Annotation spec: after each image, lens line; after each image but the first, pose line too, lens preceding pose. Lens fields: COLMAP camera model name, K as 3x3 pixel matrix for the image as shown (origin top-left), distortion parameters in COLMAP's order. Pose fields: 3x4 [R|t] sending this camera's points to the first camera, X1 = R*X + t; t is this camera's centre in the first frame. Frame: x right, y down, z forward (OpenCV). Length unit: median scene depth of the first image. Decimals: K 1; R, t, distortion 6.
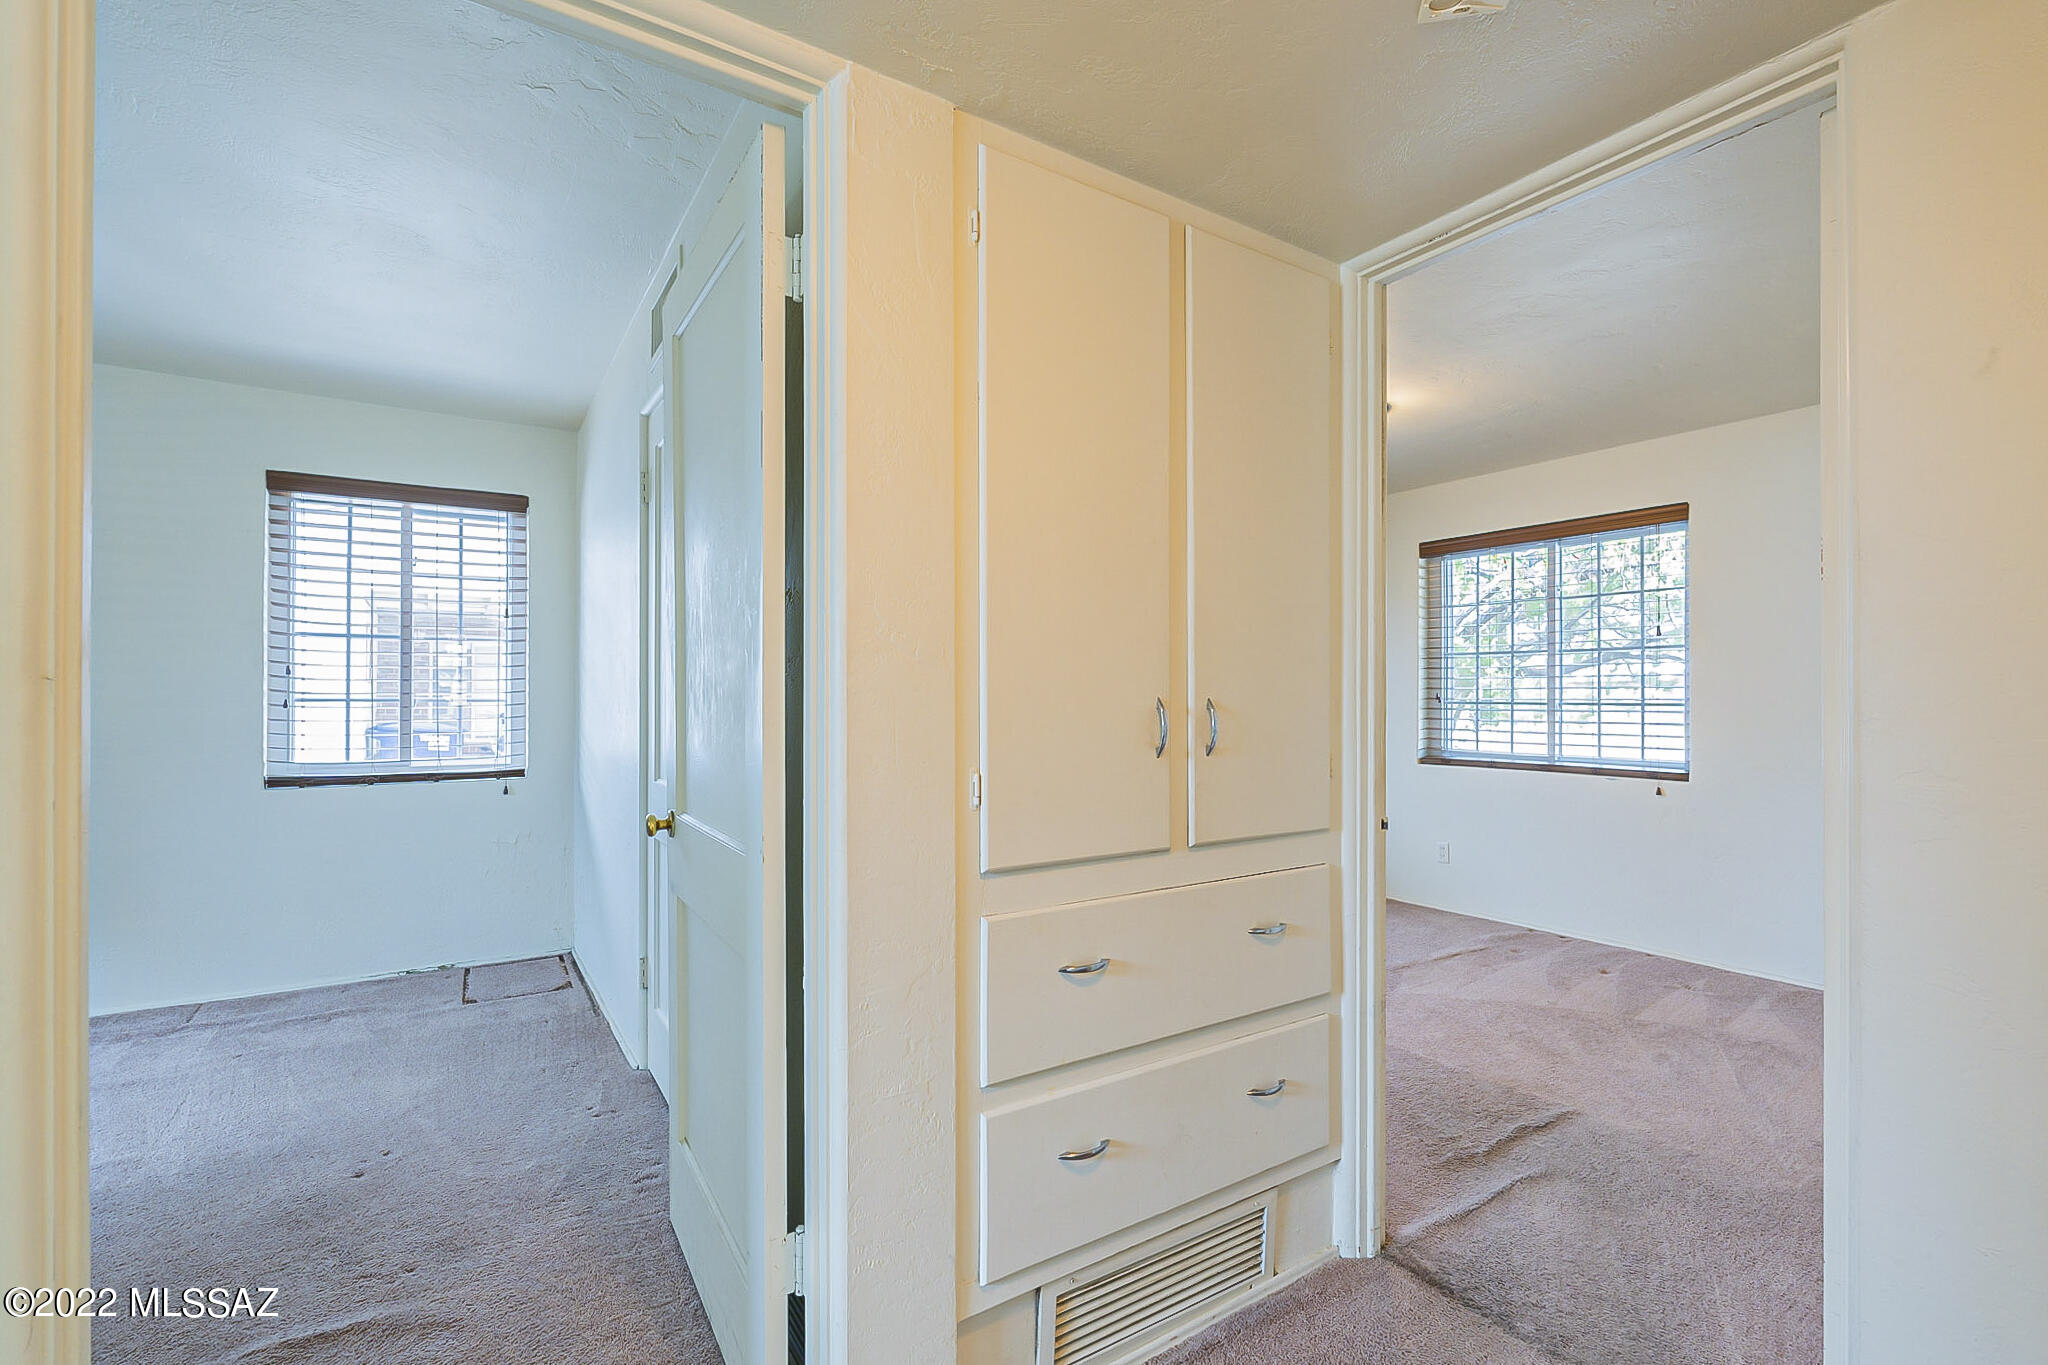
lens RADIAL K [[897.4, 0, 1030.8], [0, 897.4, 691.6], [0, 0, 1]] dist [-0.001440, 0.000052]
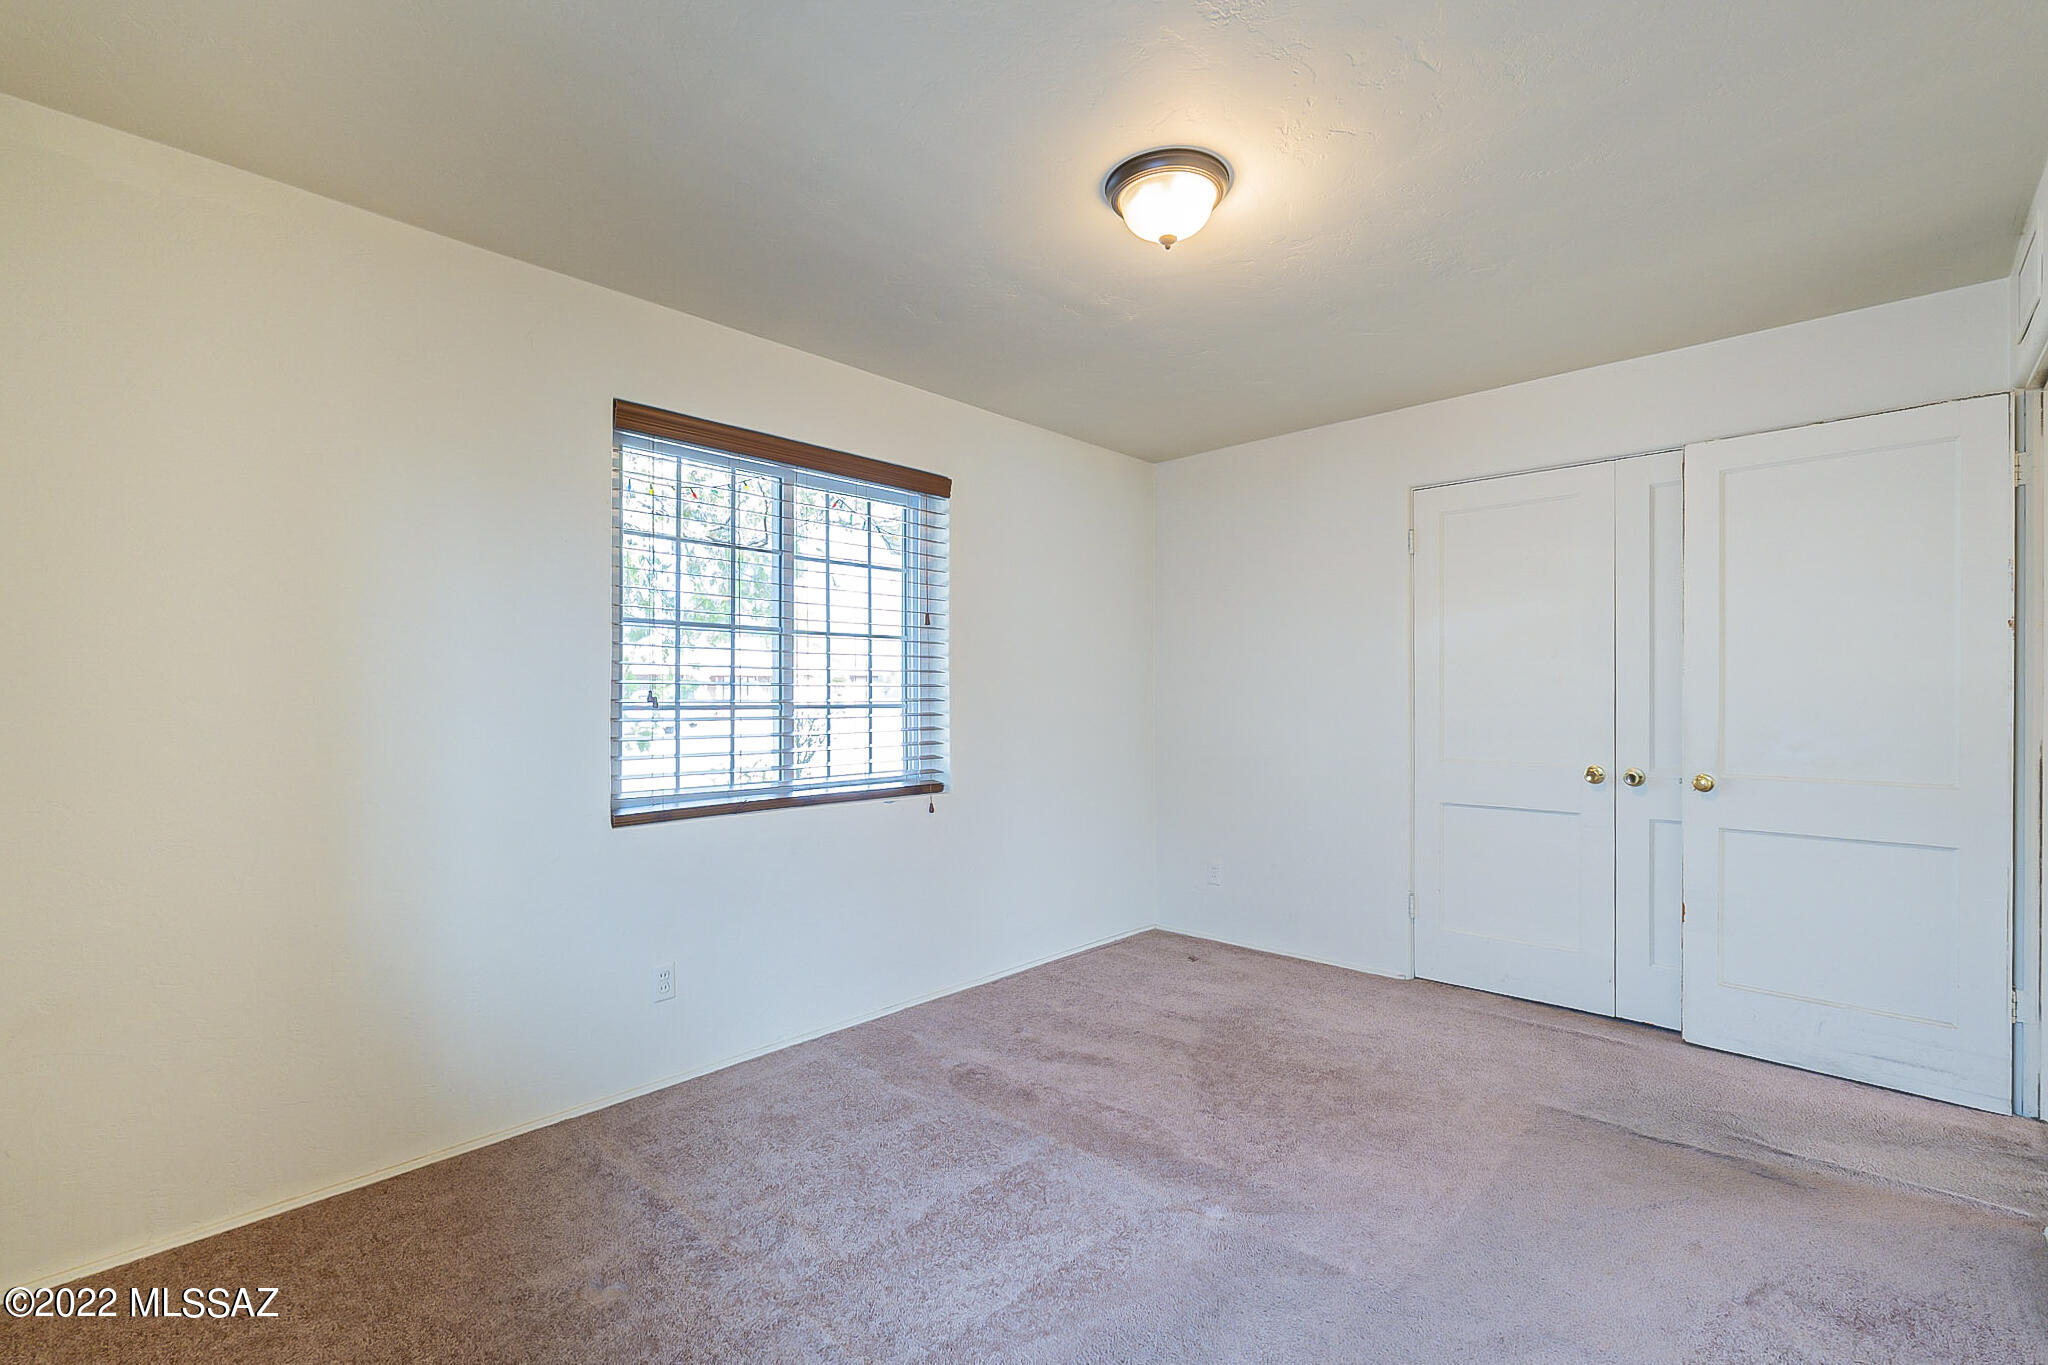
lens RADIAL K [[897.4, 0, 1030.8], [0, 897.4, 691.6], [0, 0, 1]] dist [-0.001440, 0.000052]
pose [[-0.244605, 0.006822, 0.969599, -0.124455], [0.002519, 0.999976, -0.006401, 0.005741], [-0.969620, 0.000877, -0.244616, 0.983025]]
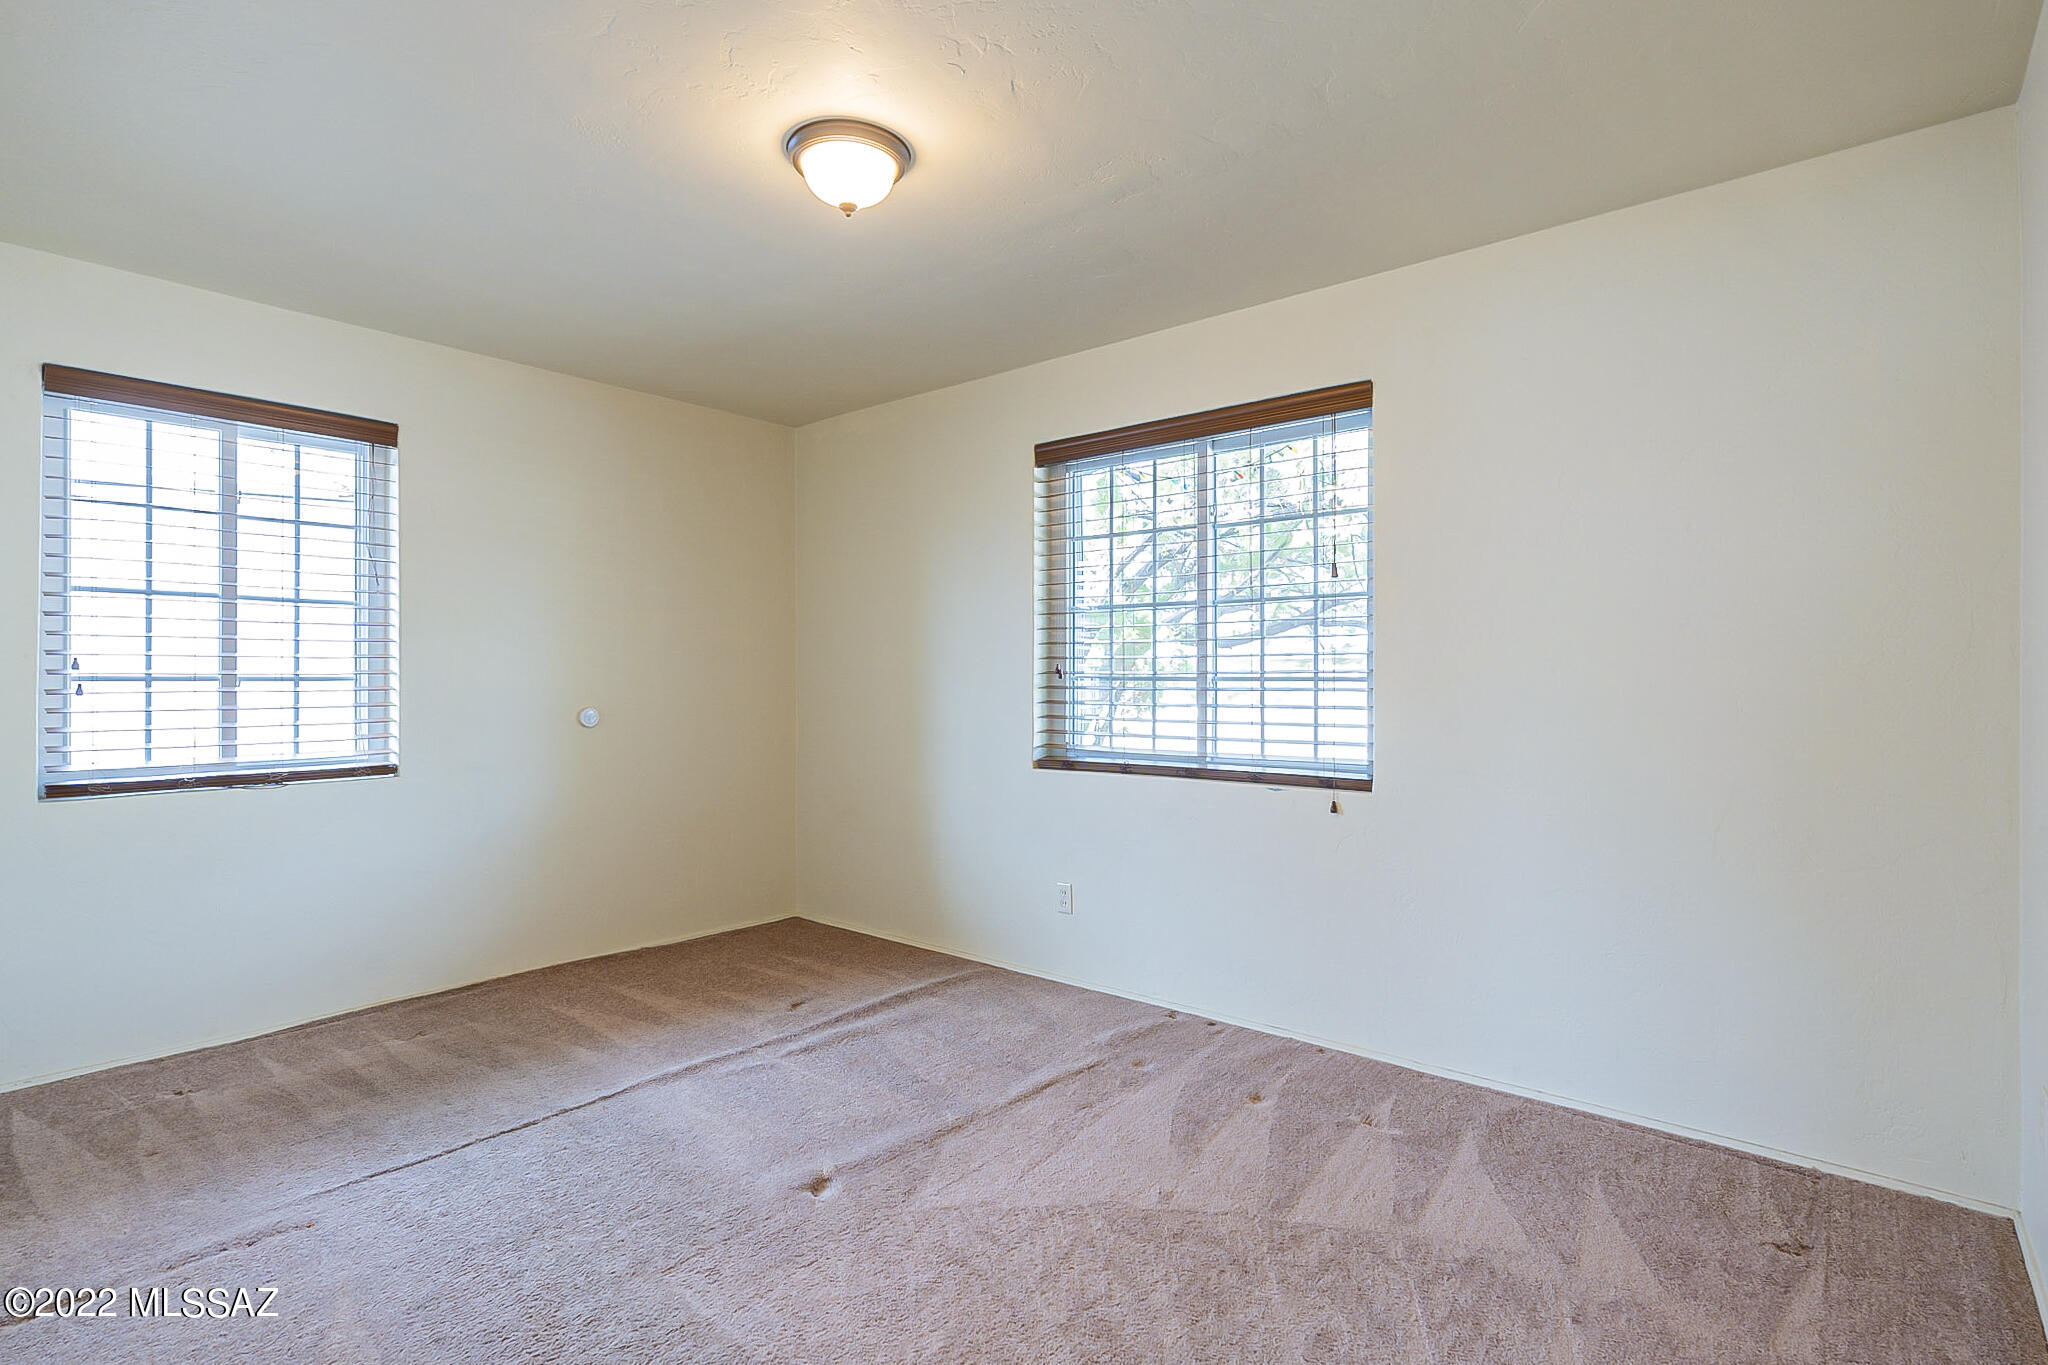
lens RADIAL K [[995.8, 0, 1024.0], [0, 995.8, 682.5], [0, 0, 1]] dist [-0.003641, 0.000749]
pose [[0.958178, -0.004871, 0.286131, 0.231838], [0.001616, 0.999931, 0.011611, 0.006944], [-0.286168, -0.010663, 0.958120, 0.308720]]
